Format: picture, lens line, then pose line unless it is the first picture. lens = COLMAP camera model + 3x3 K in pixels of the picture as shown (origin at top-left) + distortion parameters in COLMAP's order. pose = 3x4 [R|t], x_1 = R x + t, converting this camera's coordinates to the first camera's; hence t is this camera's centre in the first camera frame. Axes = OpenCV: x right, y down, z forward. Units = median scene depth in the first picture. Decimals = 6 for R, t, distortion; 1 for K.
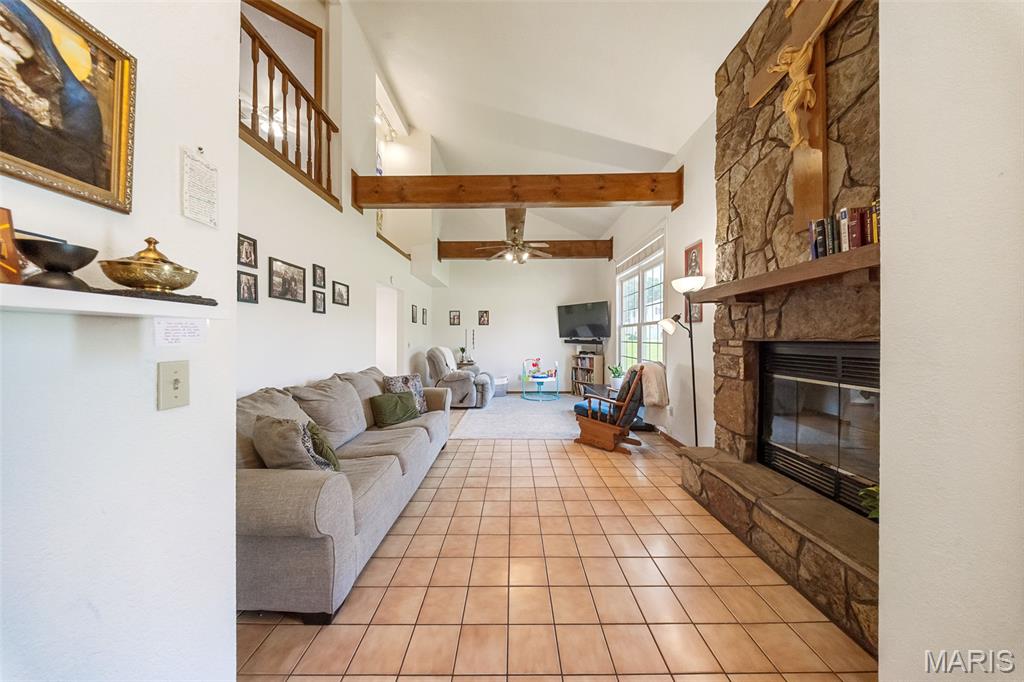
lens RADIAL K [[306.4, 0, 515.2], [0, 306.4, 338.7], [0, 0, 1]] dist [-0.001695, -0.001123]
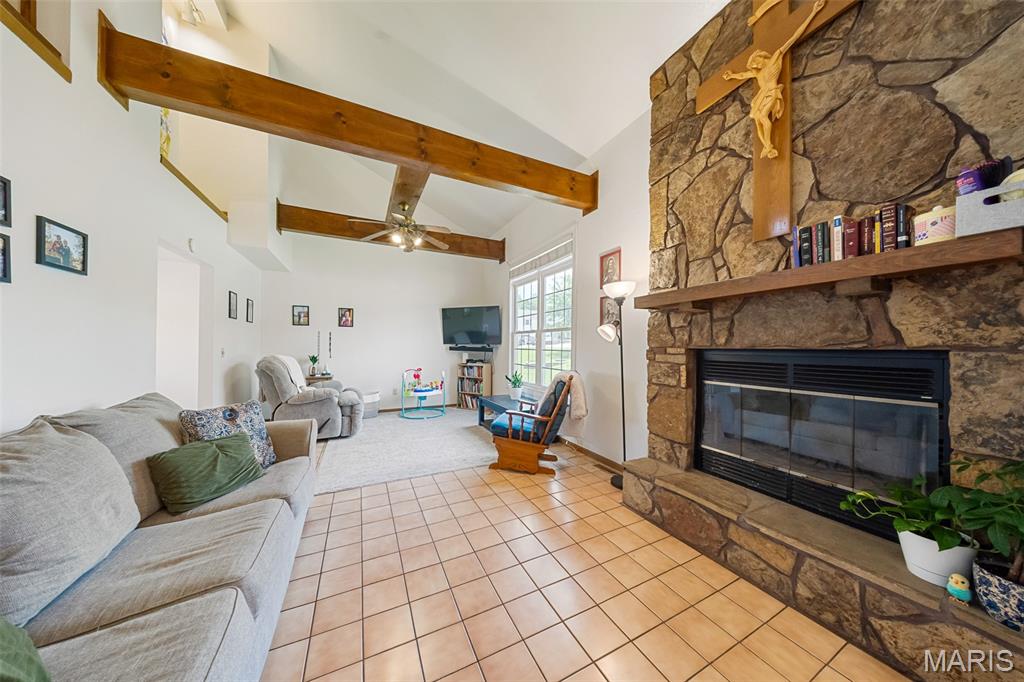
lens RADIAL K [[306.4, 0, 511.5], [0, 306.4, 346.4], [0, 0, 1]] dist [-0.001695, -0.001123]
pose [[0.898159, 0.006730, 0.439620, -0.172876], [-0.007455, 0.999972, -0.000078, 0.003801], [-0.439608, -0.003207, 0.898184, 0.312221]]
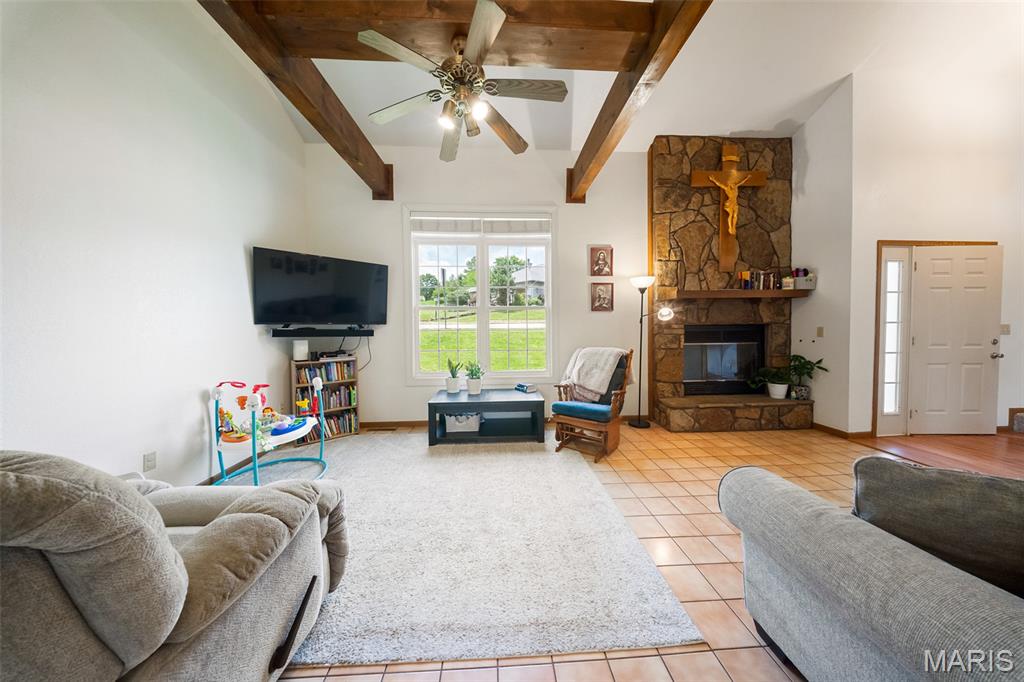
lens RADIAL K [[306.4, 0, 513.2], [0, 306.4, 333.0], [0, 0, 1]] dist [-0.001695, -0.001123]
pose [[-0.046720, -0.032130, 0.998391, -0.755525], [0.008836, 0.999430, 0.032577, -0.010022], [-0.998869, 0.010343, -0.046409, 1.746117]]
